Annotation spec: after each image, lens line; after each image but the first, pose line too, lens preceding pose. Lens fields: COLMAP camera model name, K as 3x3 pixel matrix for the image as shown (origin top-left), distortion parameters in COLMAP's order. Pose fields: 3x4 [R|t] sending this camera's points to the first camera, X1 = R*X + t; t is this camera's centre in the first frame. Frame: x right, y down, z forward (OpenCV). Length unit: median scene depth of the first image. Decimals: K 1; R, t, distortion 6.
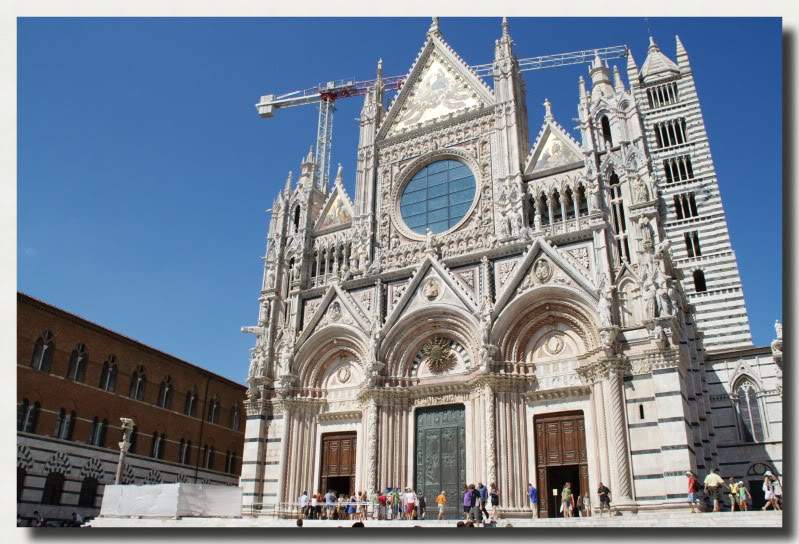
lens RADIAL K [[652.1, 0, 425.6], [0, 652.1, 264.5], [0, 0, 1]] dist [-0.135692, 0.066946]
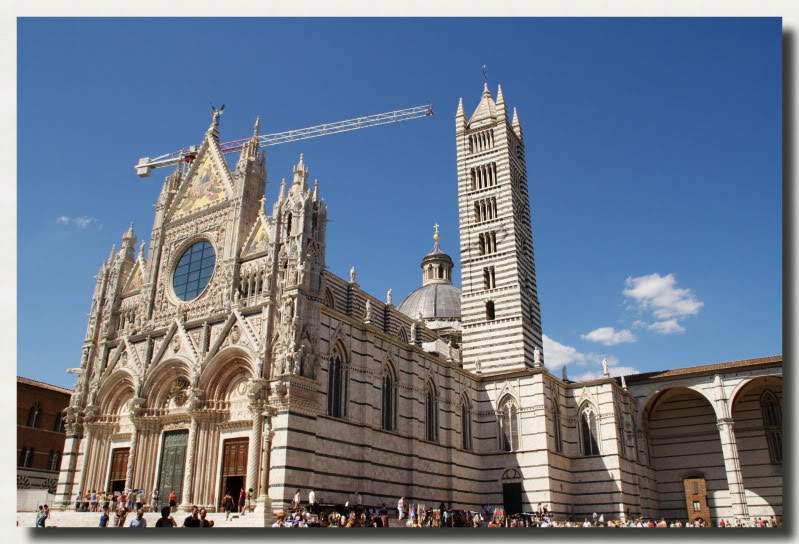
lens RADIAL K [[652.1, 0, 395.6], [0, 652.1, 268.0], [0, 0, 1]] dist [-0.135692, 0.066946]
pose [[0.998308, -0.032668, -0.048107, 0.466954], [0.033408, 0.999334, 0.014670, -0.109849], [0.047596, -0.016252, 0.998734, -0.274529]]
